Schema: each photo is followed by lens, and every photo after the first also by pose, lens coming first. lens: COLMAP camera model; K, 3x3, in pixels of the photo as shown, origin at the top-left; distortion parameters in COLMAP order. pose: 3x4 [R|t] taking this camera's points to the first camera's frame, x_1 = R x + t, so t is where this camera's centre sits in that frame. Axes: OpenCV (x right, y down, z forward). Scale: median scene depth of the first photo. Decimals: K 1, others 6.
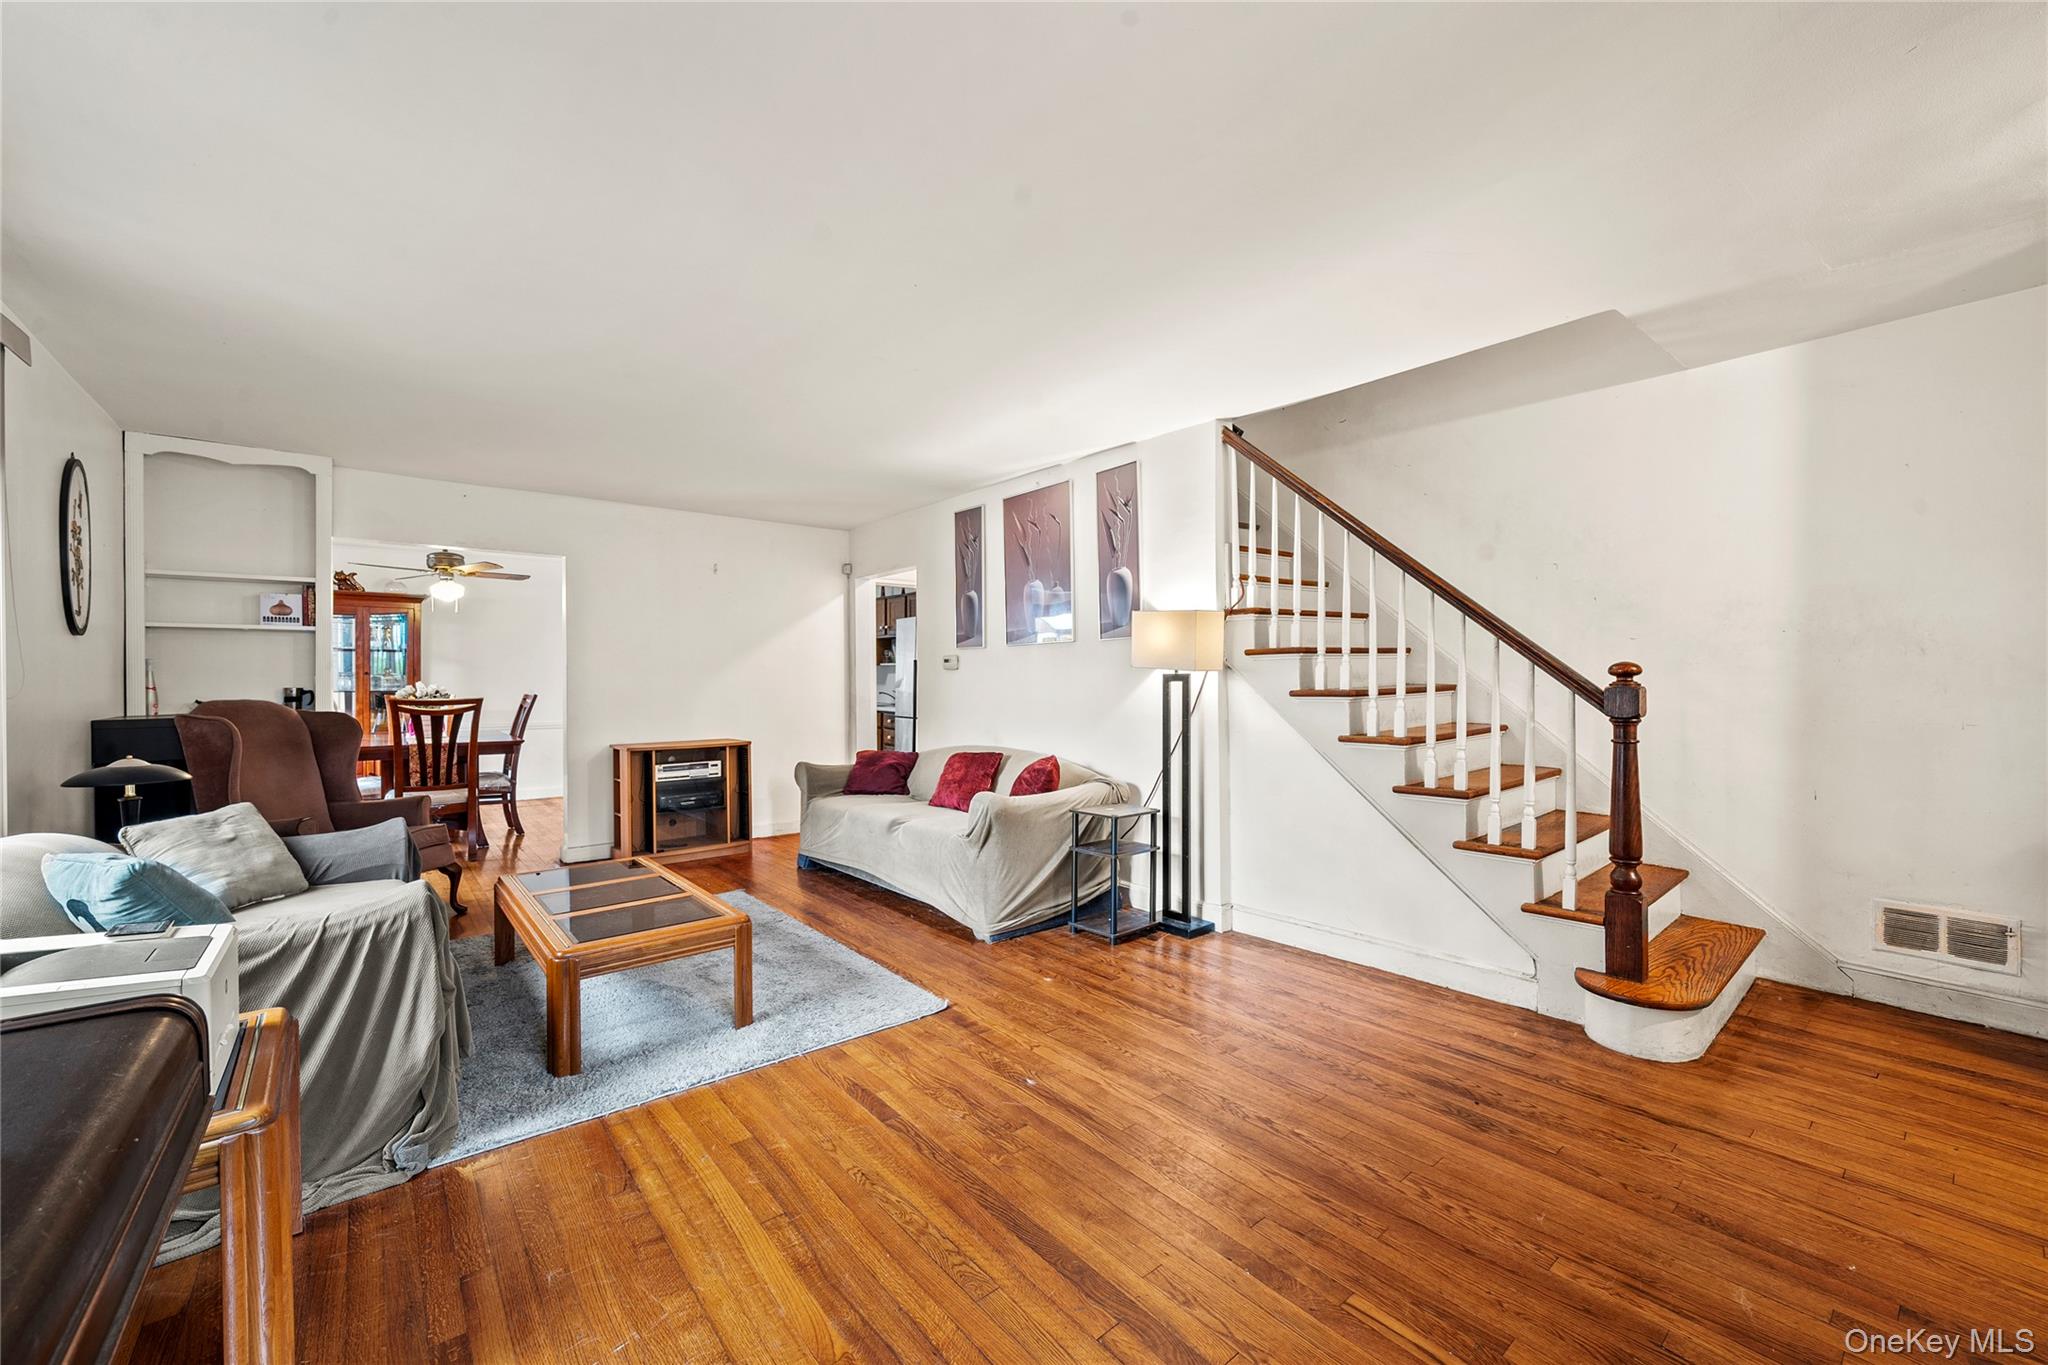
lens RADIAL K [[799.3, 0, 1024.0], [0, 799.3, 682.5], [0, 0, 1]] dist [-0.002902, -0.000286]
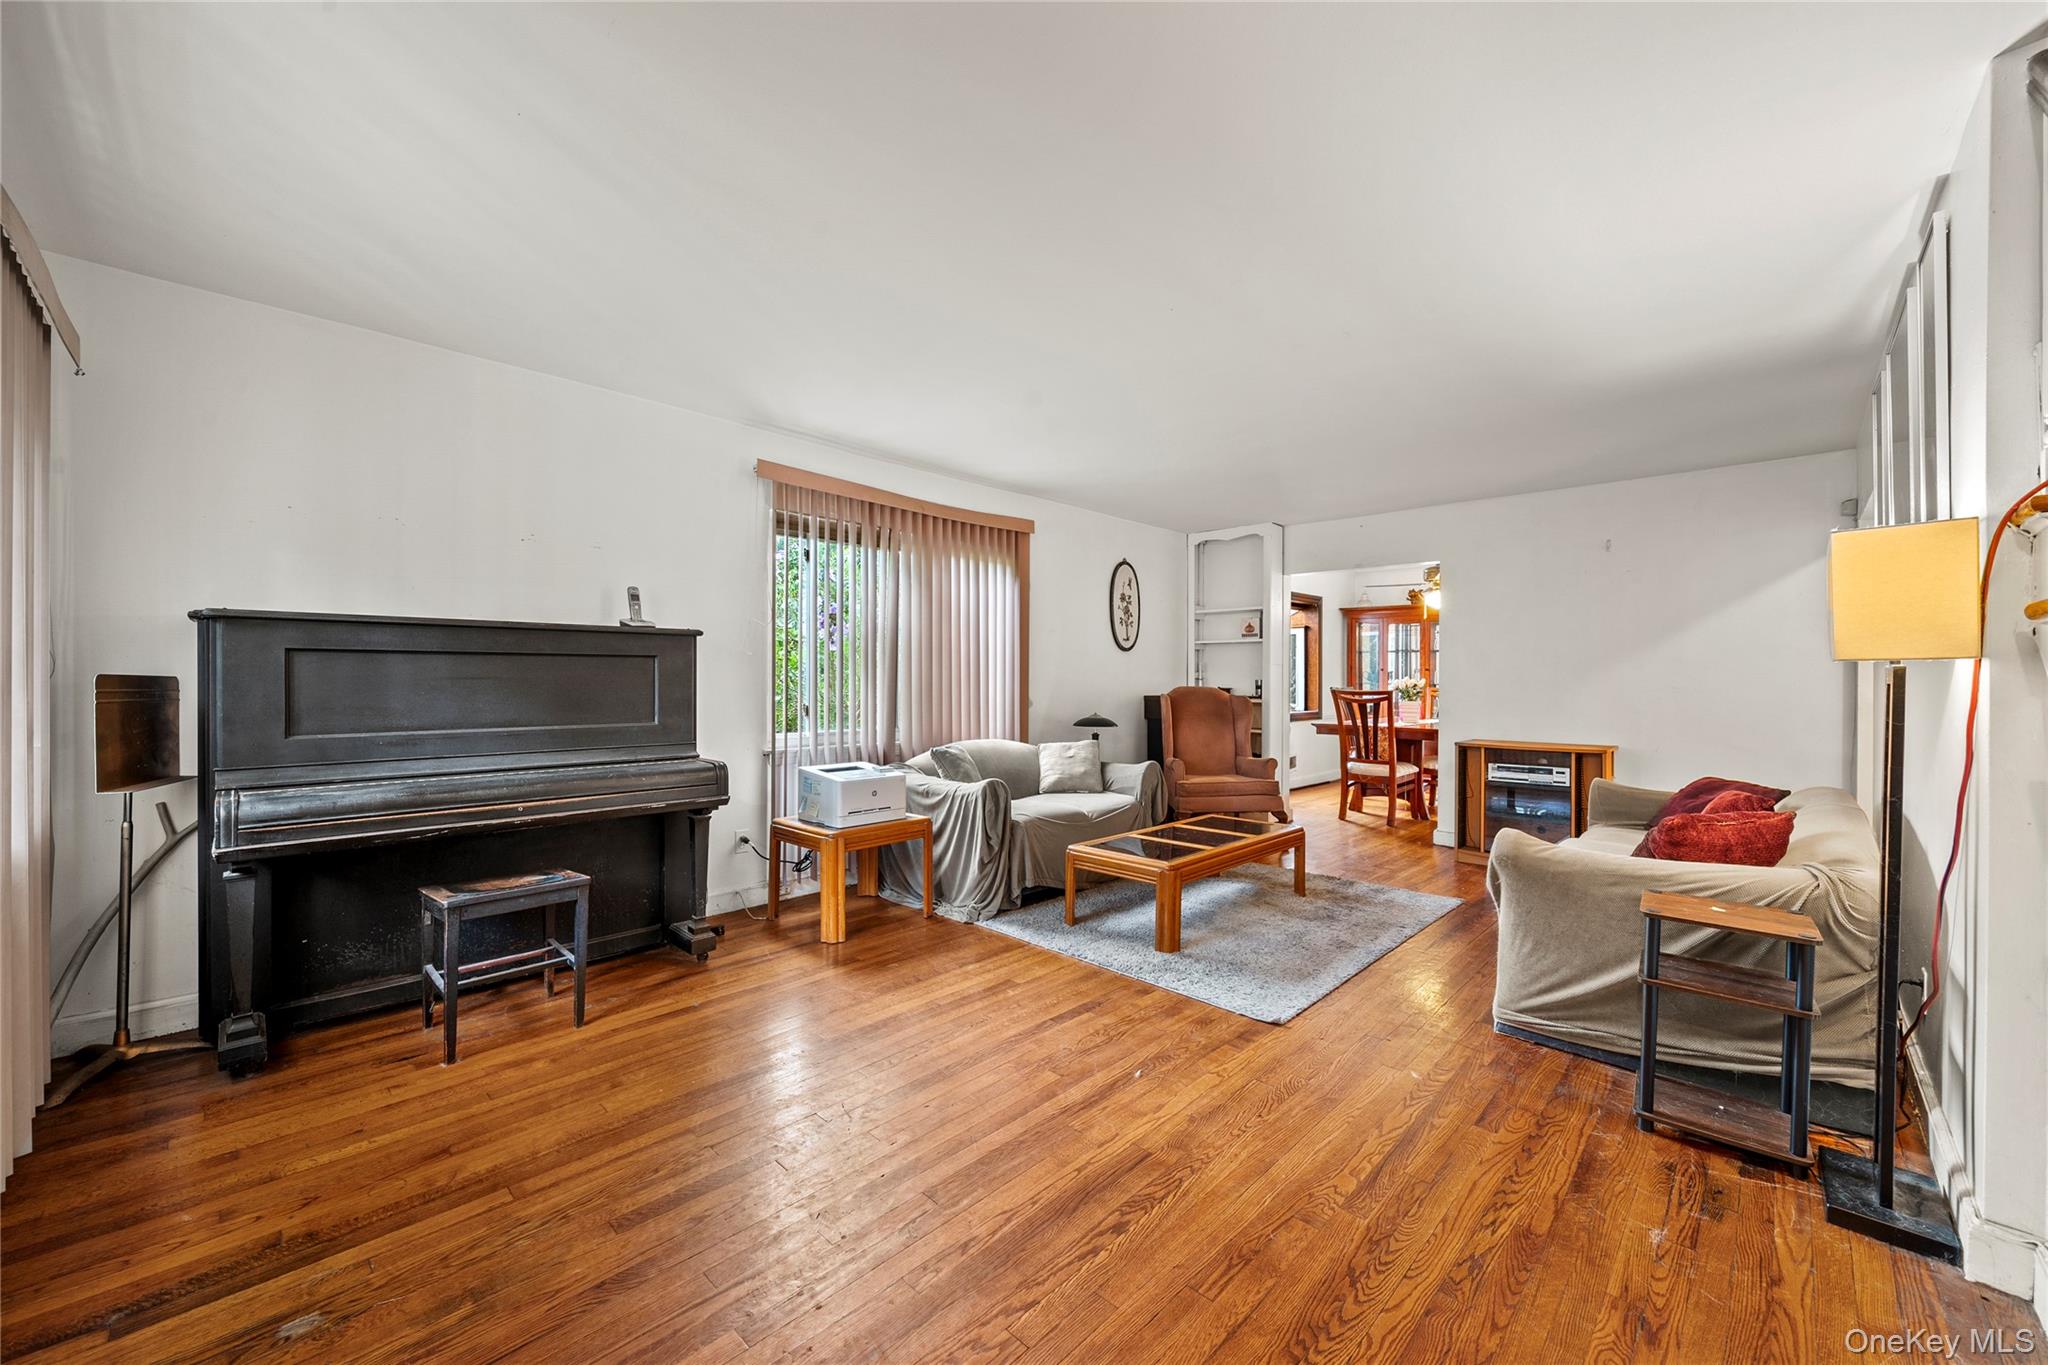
lens RADIAL K [[789.3, 0, 1024.0], [0, 789.3, 682.5], [0, 0, 1]] dist [-0.000305, -0.000035]
pose [[0.113639, 0.013114, -0.993436, 0.613771], [-0.005929, 0.999904, 0.012521, -0.005035], [0.993504, 0.004467, 0.113706, 0.463555]]
